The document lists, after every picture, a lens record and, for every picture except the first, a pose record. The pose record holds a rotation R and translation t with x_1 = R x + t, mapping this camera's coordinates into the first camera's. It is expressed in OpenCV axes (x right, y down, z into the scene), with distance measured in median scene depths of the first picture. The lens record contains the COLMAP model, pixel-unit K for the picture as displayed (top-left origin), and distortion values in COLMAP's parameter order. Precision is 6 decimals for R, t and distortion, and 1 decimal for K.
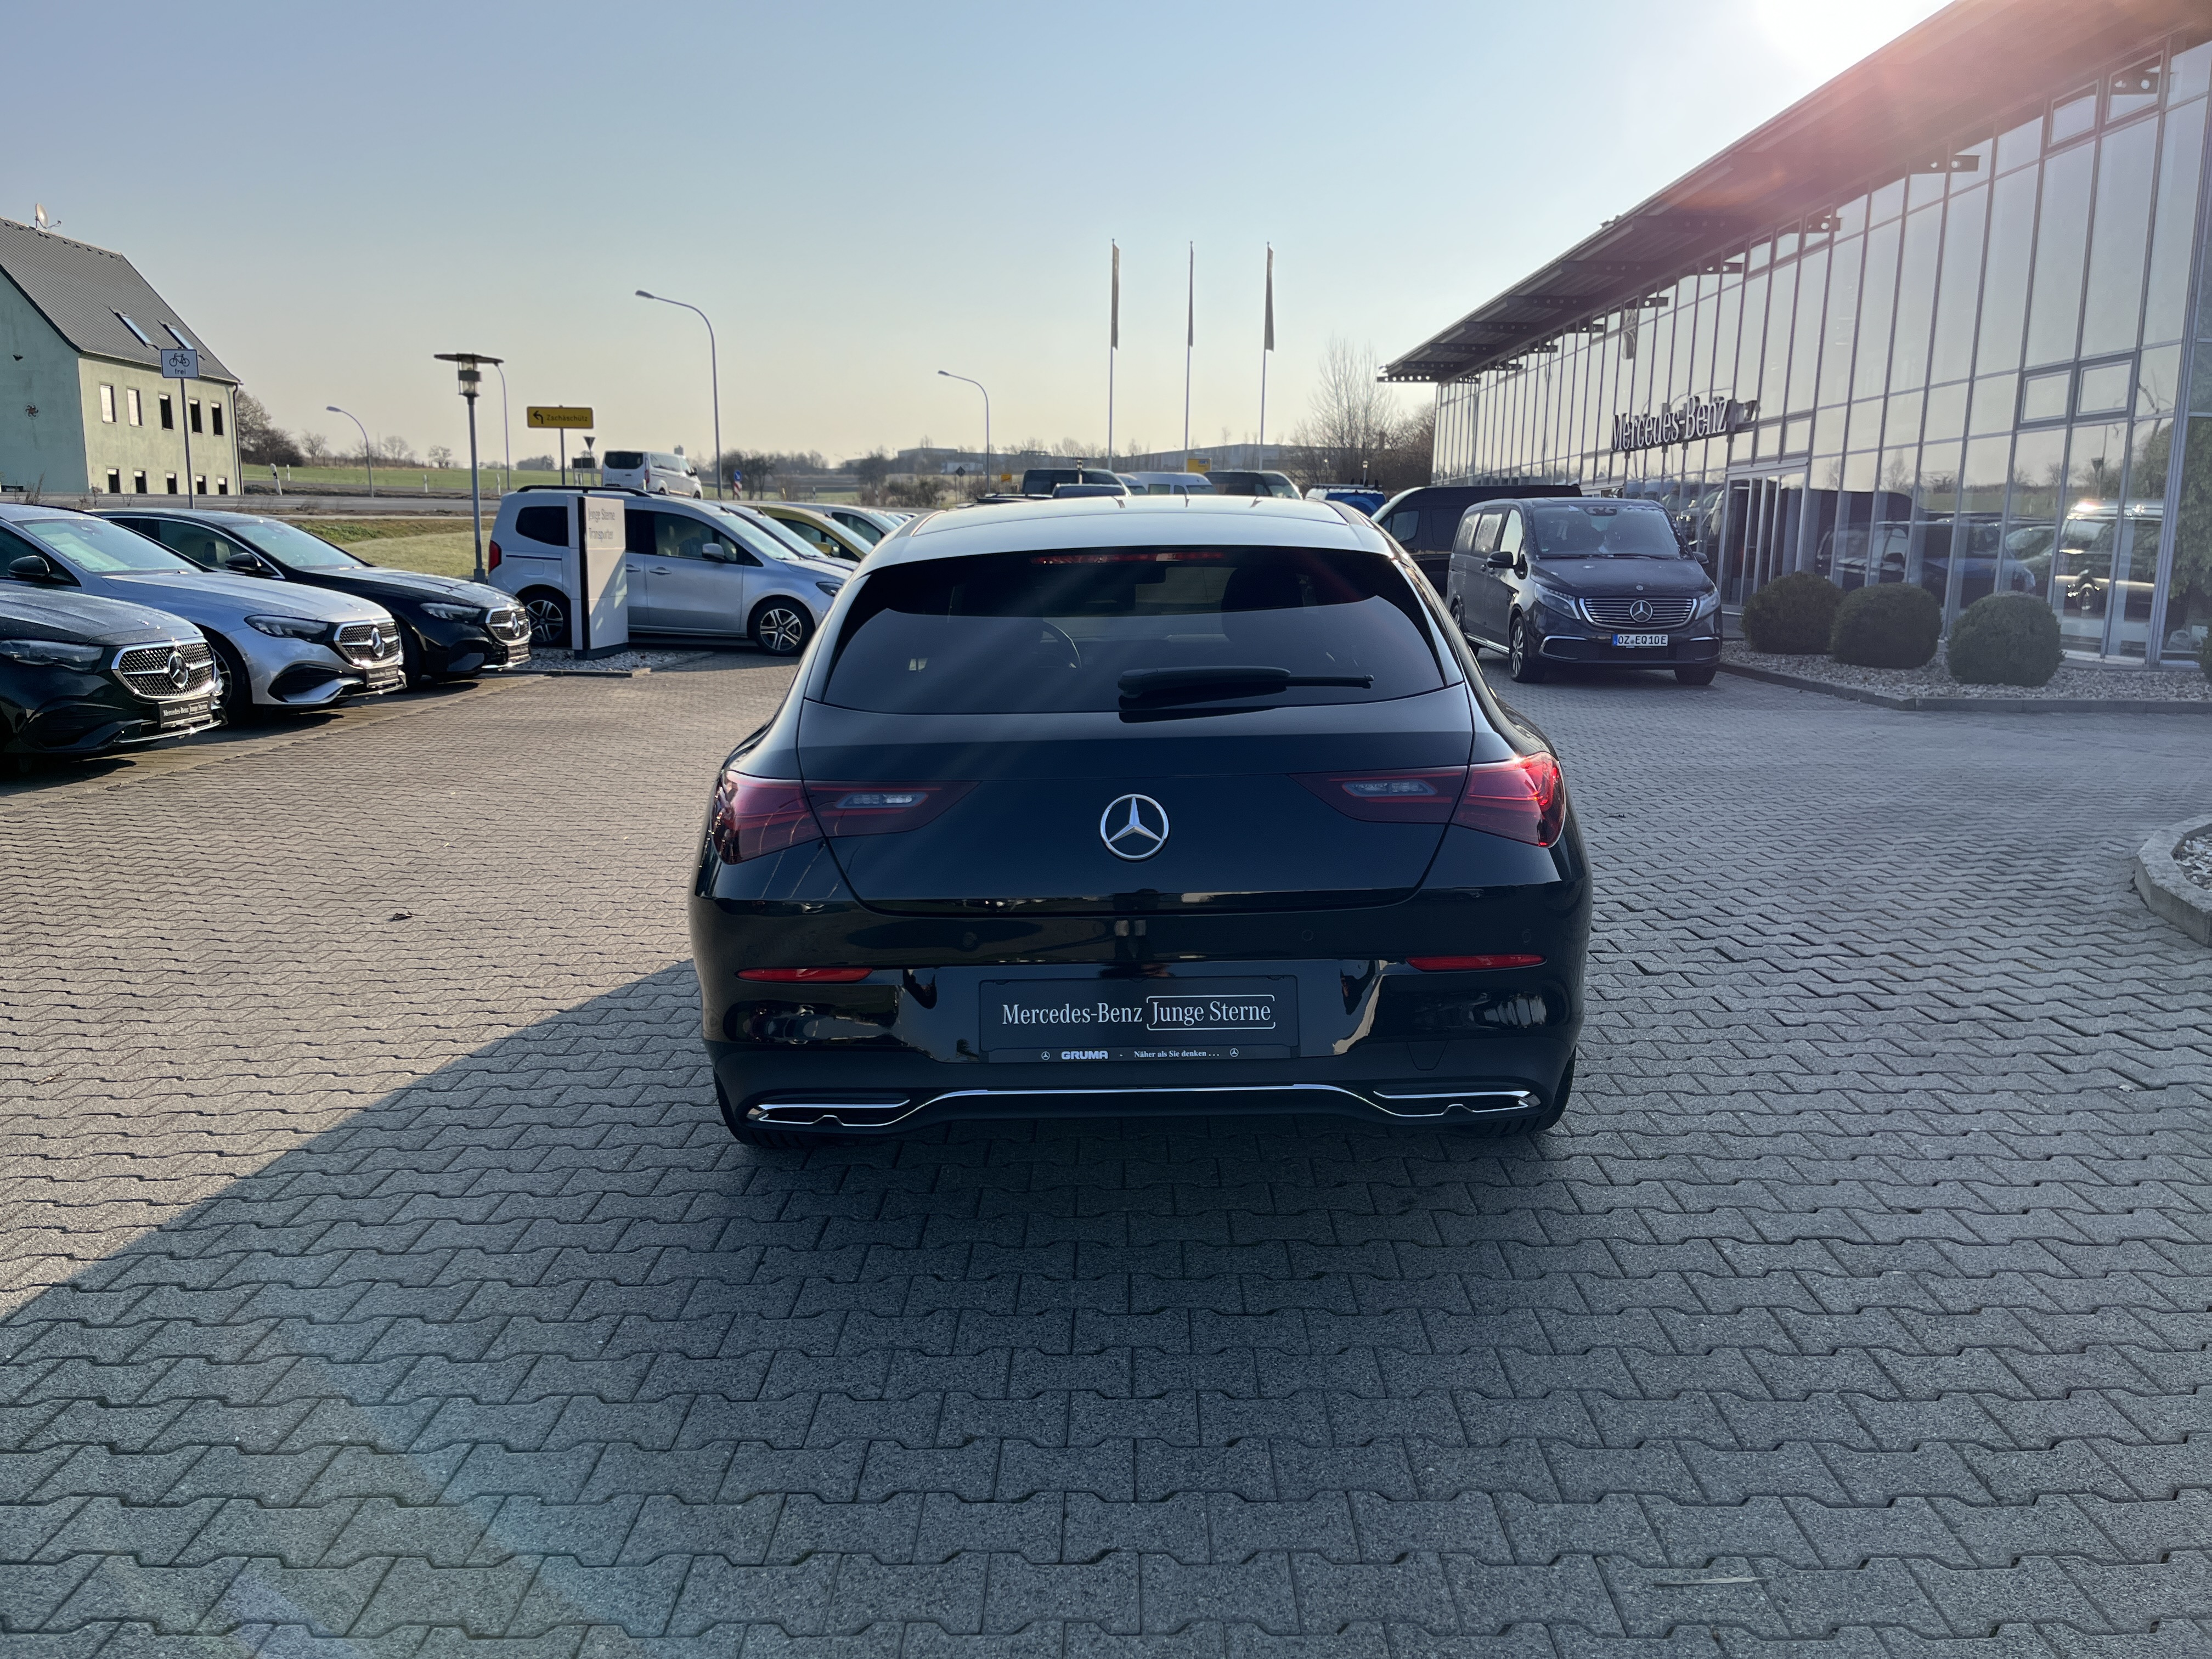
lens RADIAL K [[1656.6, 0, 1106.0], [0, 1656.6, 829.5], [0, 0, 1]] dist [0.073889, -0.095395]
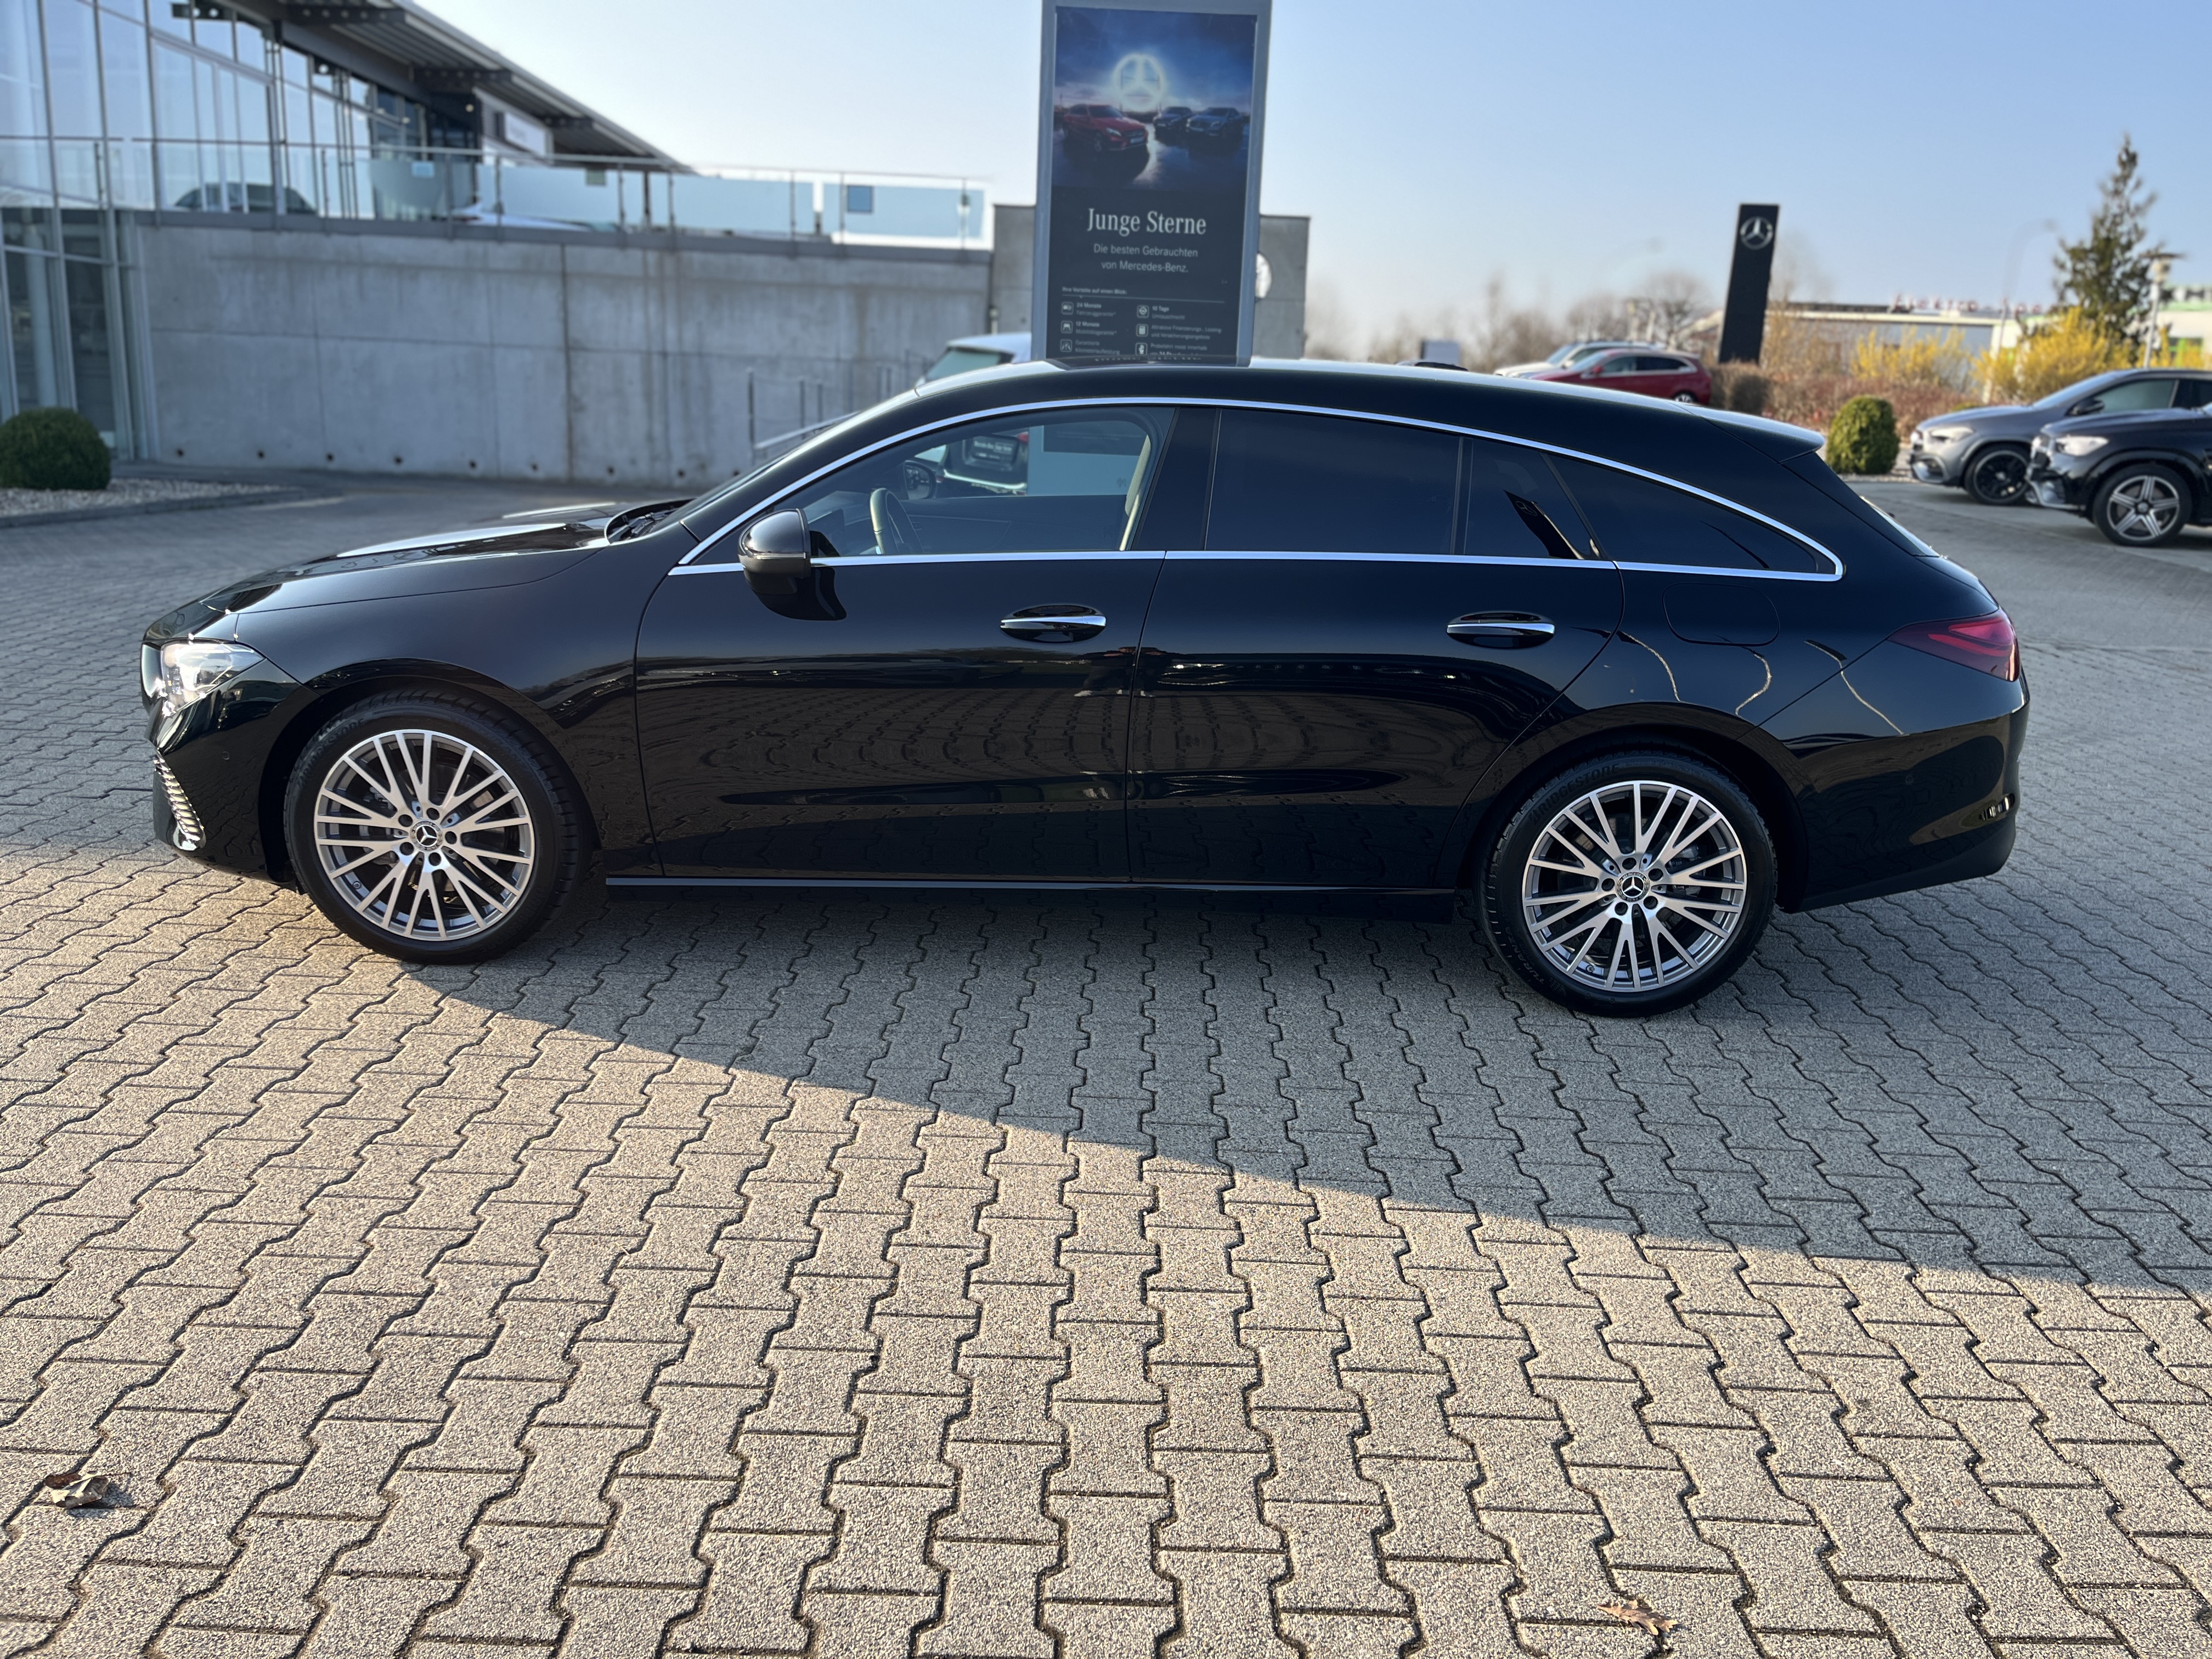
lens RADIAL K [[1634.6, 0, 1138.9], [0, 1634.6, 831.8], [0, 0, 1]] dist [0.018326, -0.003346]
pose [[0.020700, -0.254828, 0.966765, -0.253189], [0.129682, 0.959487, 0.250133, -0.046732], [-0.991340, 0.120194, 0.052908, 0.270641]]
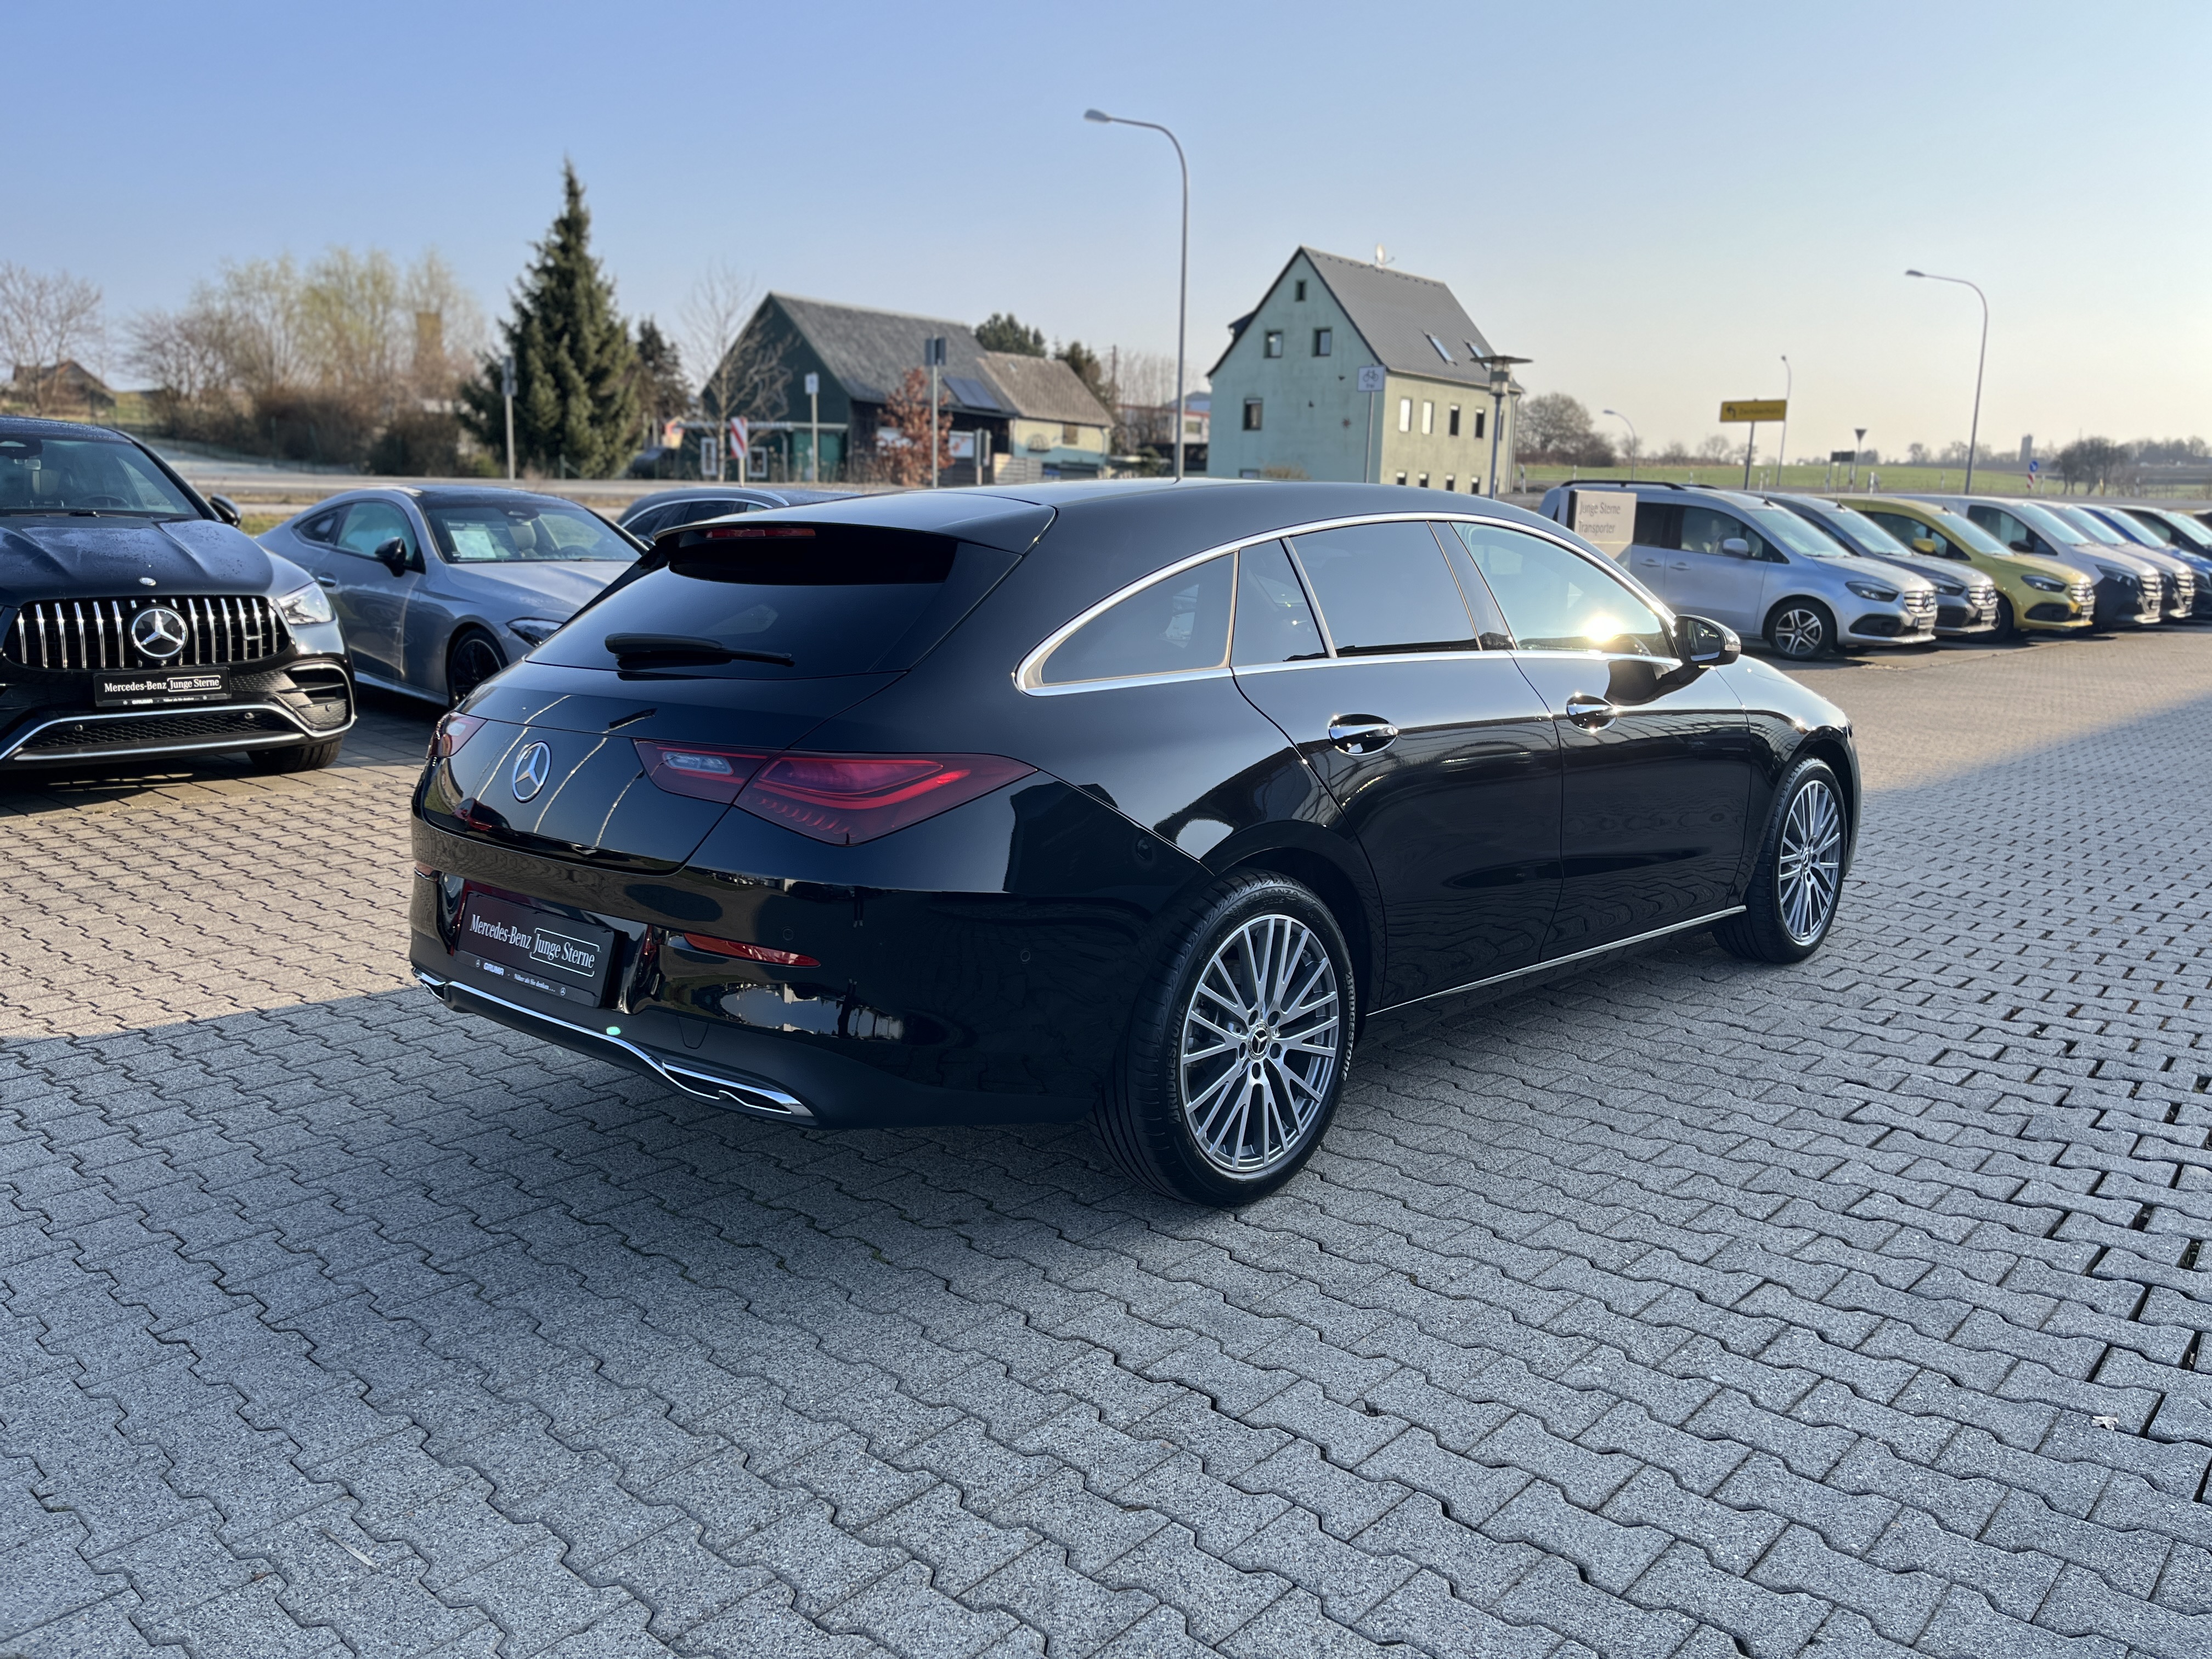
lens RADIAL K [[1673.7, 0, 1136.5], [0, 1673.7, 829.7], [0, 0, 1]] dist [0.032996, -0.008288]
pose [[0.749178, 0.128429, -0.649799, 0.163126], [-0.128057, 0.990598, 0.048143, -0.010668], [0.649872, 0.047144, 0.758580, 0.064624]]
